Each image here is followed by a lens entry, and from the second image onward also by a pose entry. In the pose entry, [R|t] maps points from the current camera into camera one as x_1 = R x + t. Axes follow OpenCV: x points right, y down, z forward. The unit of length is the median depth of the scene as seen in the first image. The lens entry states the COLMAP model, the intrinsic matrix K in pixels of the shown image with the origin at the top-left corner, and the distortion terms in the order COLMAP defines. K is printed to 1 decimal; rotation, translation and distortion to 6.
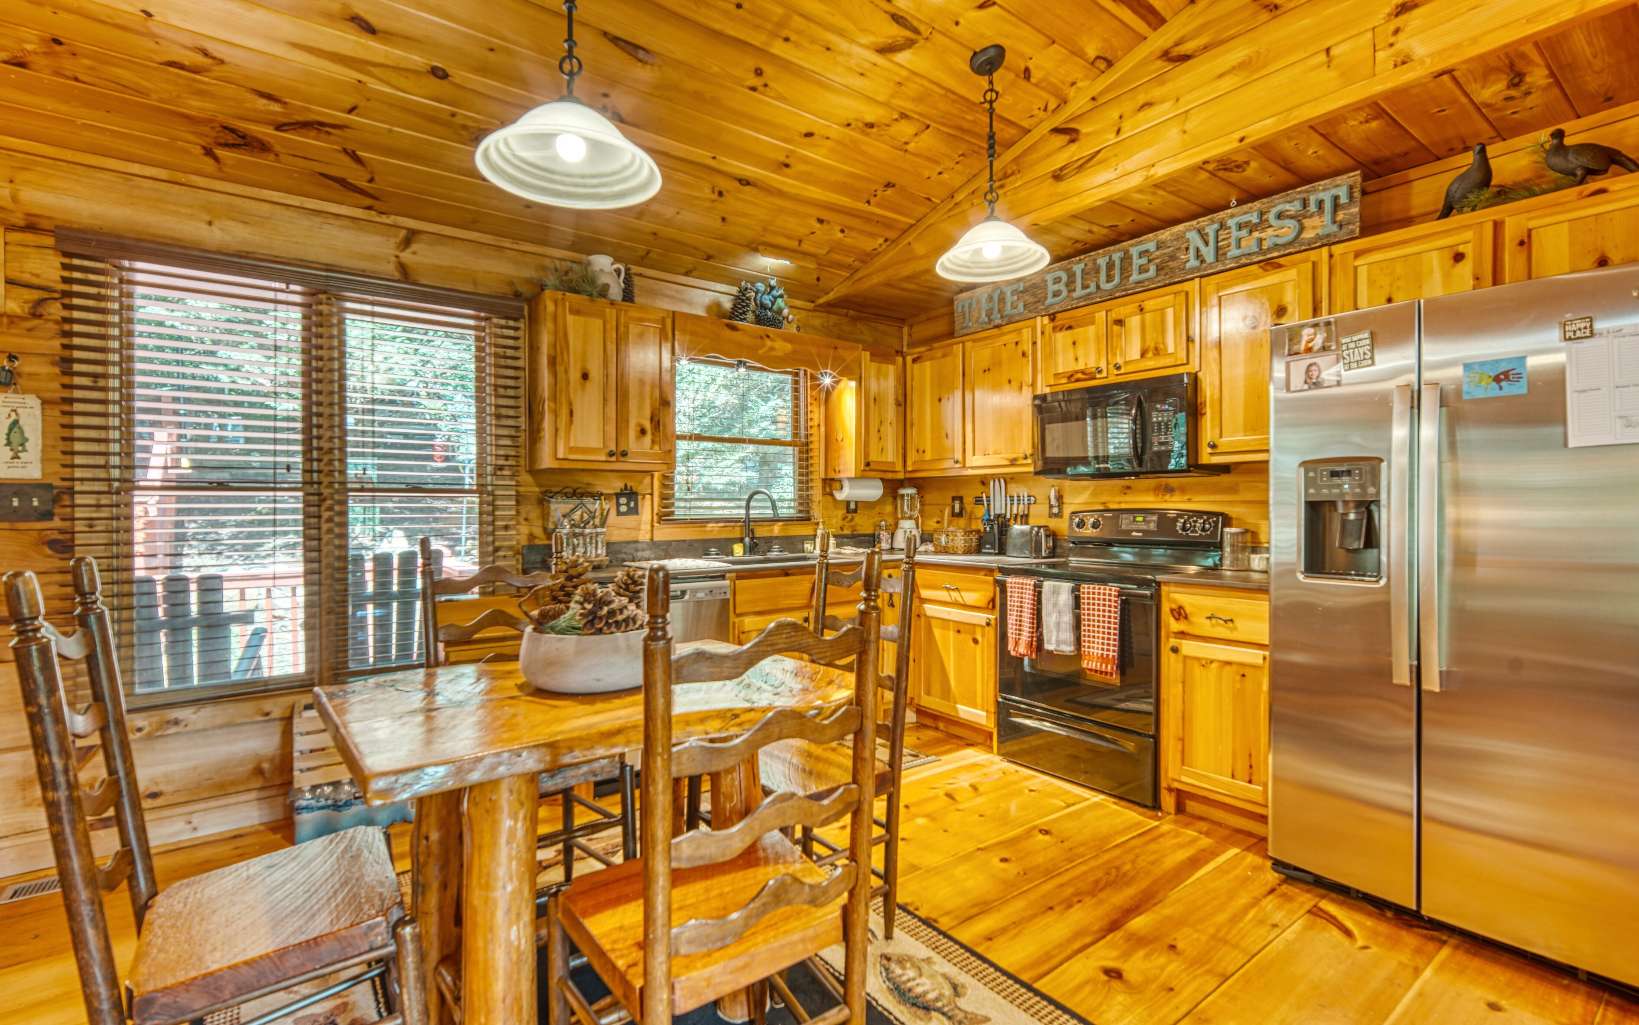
lens RADIAL K [[725.9, 0, 814.6], [0, 725.9, 511.2], [0, 0, 1]] dist [-0.005370, 0.000933]
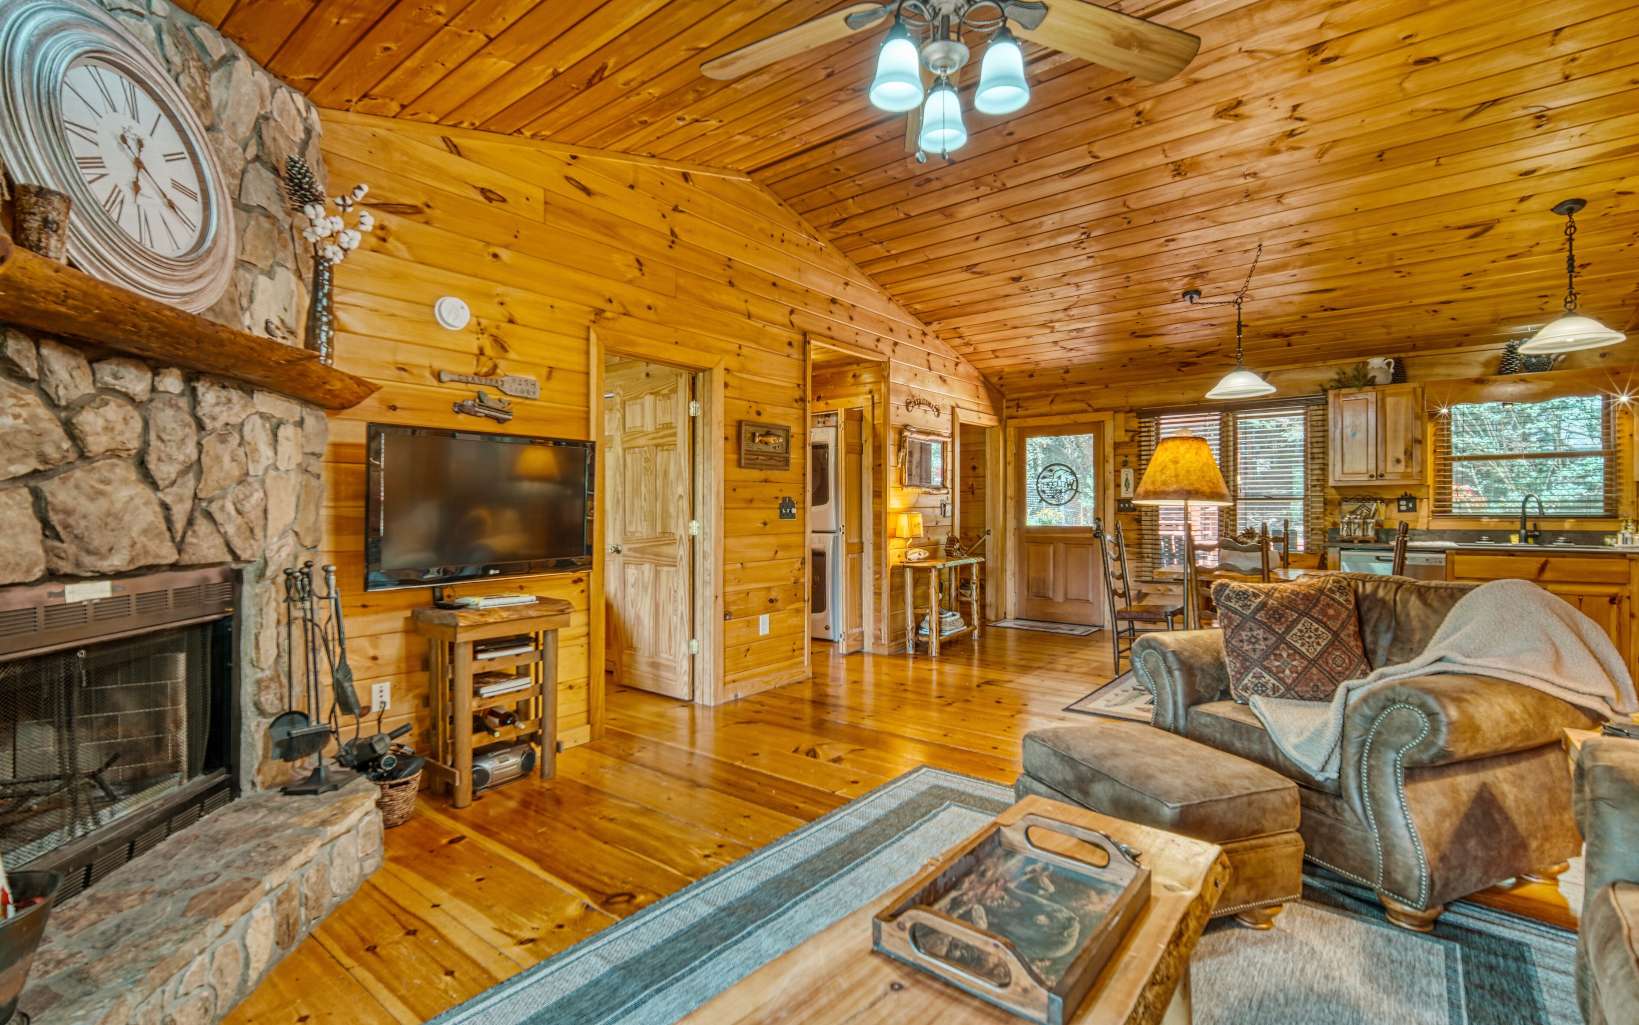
lens RADIAL K [[725.9, 0, 822.2], [0, 725.9, 511.1], [0, 0, 1]] dist [-0.005370, 0.000933]
pose [[0.267419, 0.002230, -0.963578, 0.915205], [-0.008344, 0.999965, -0.000002, 0.013642], [0.963544, 0.008040, 0.267428, -0.639736]]
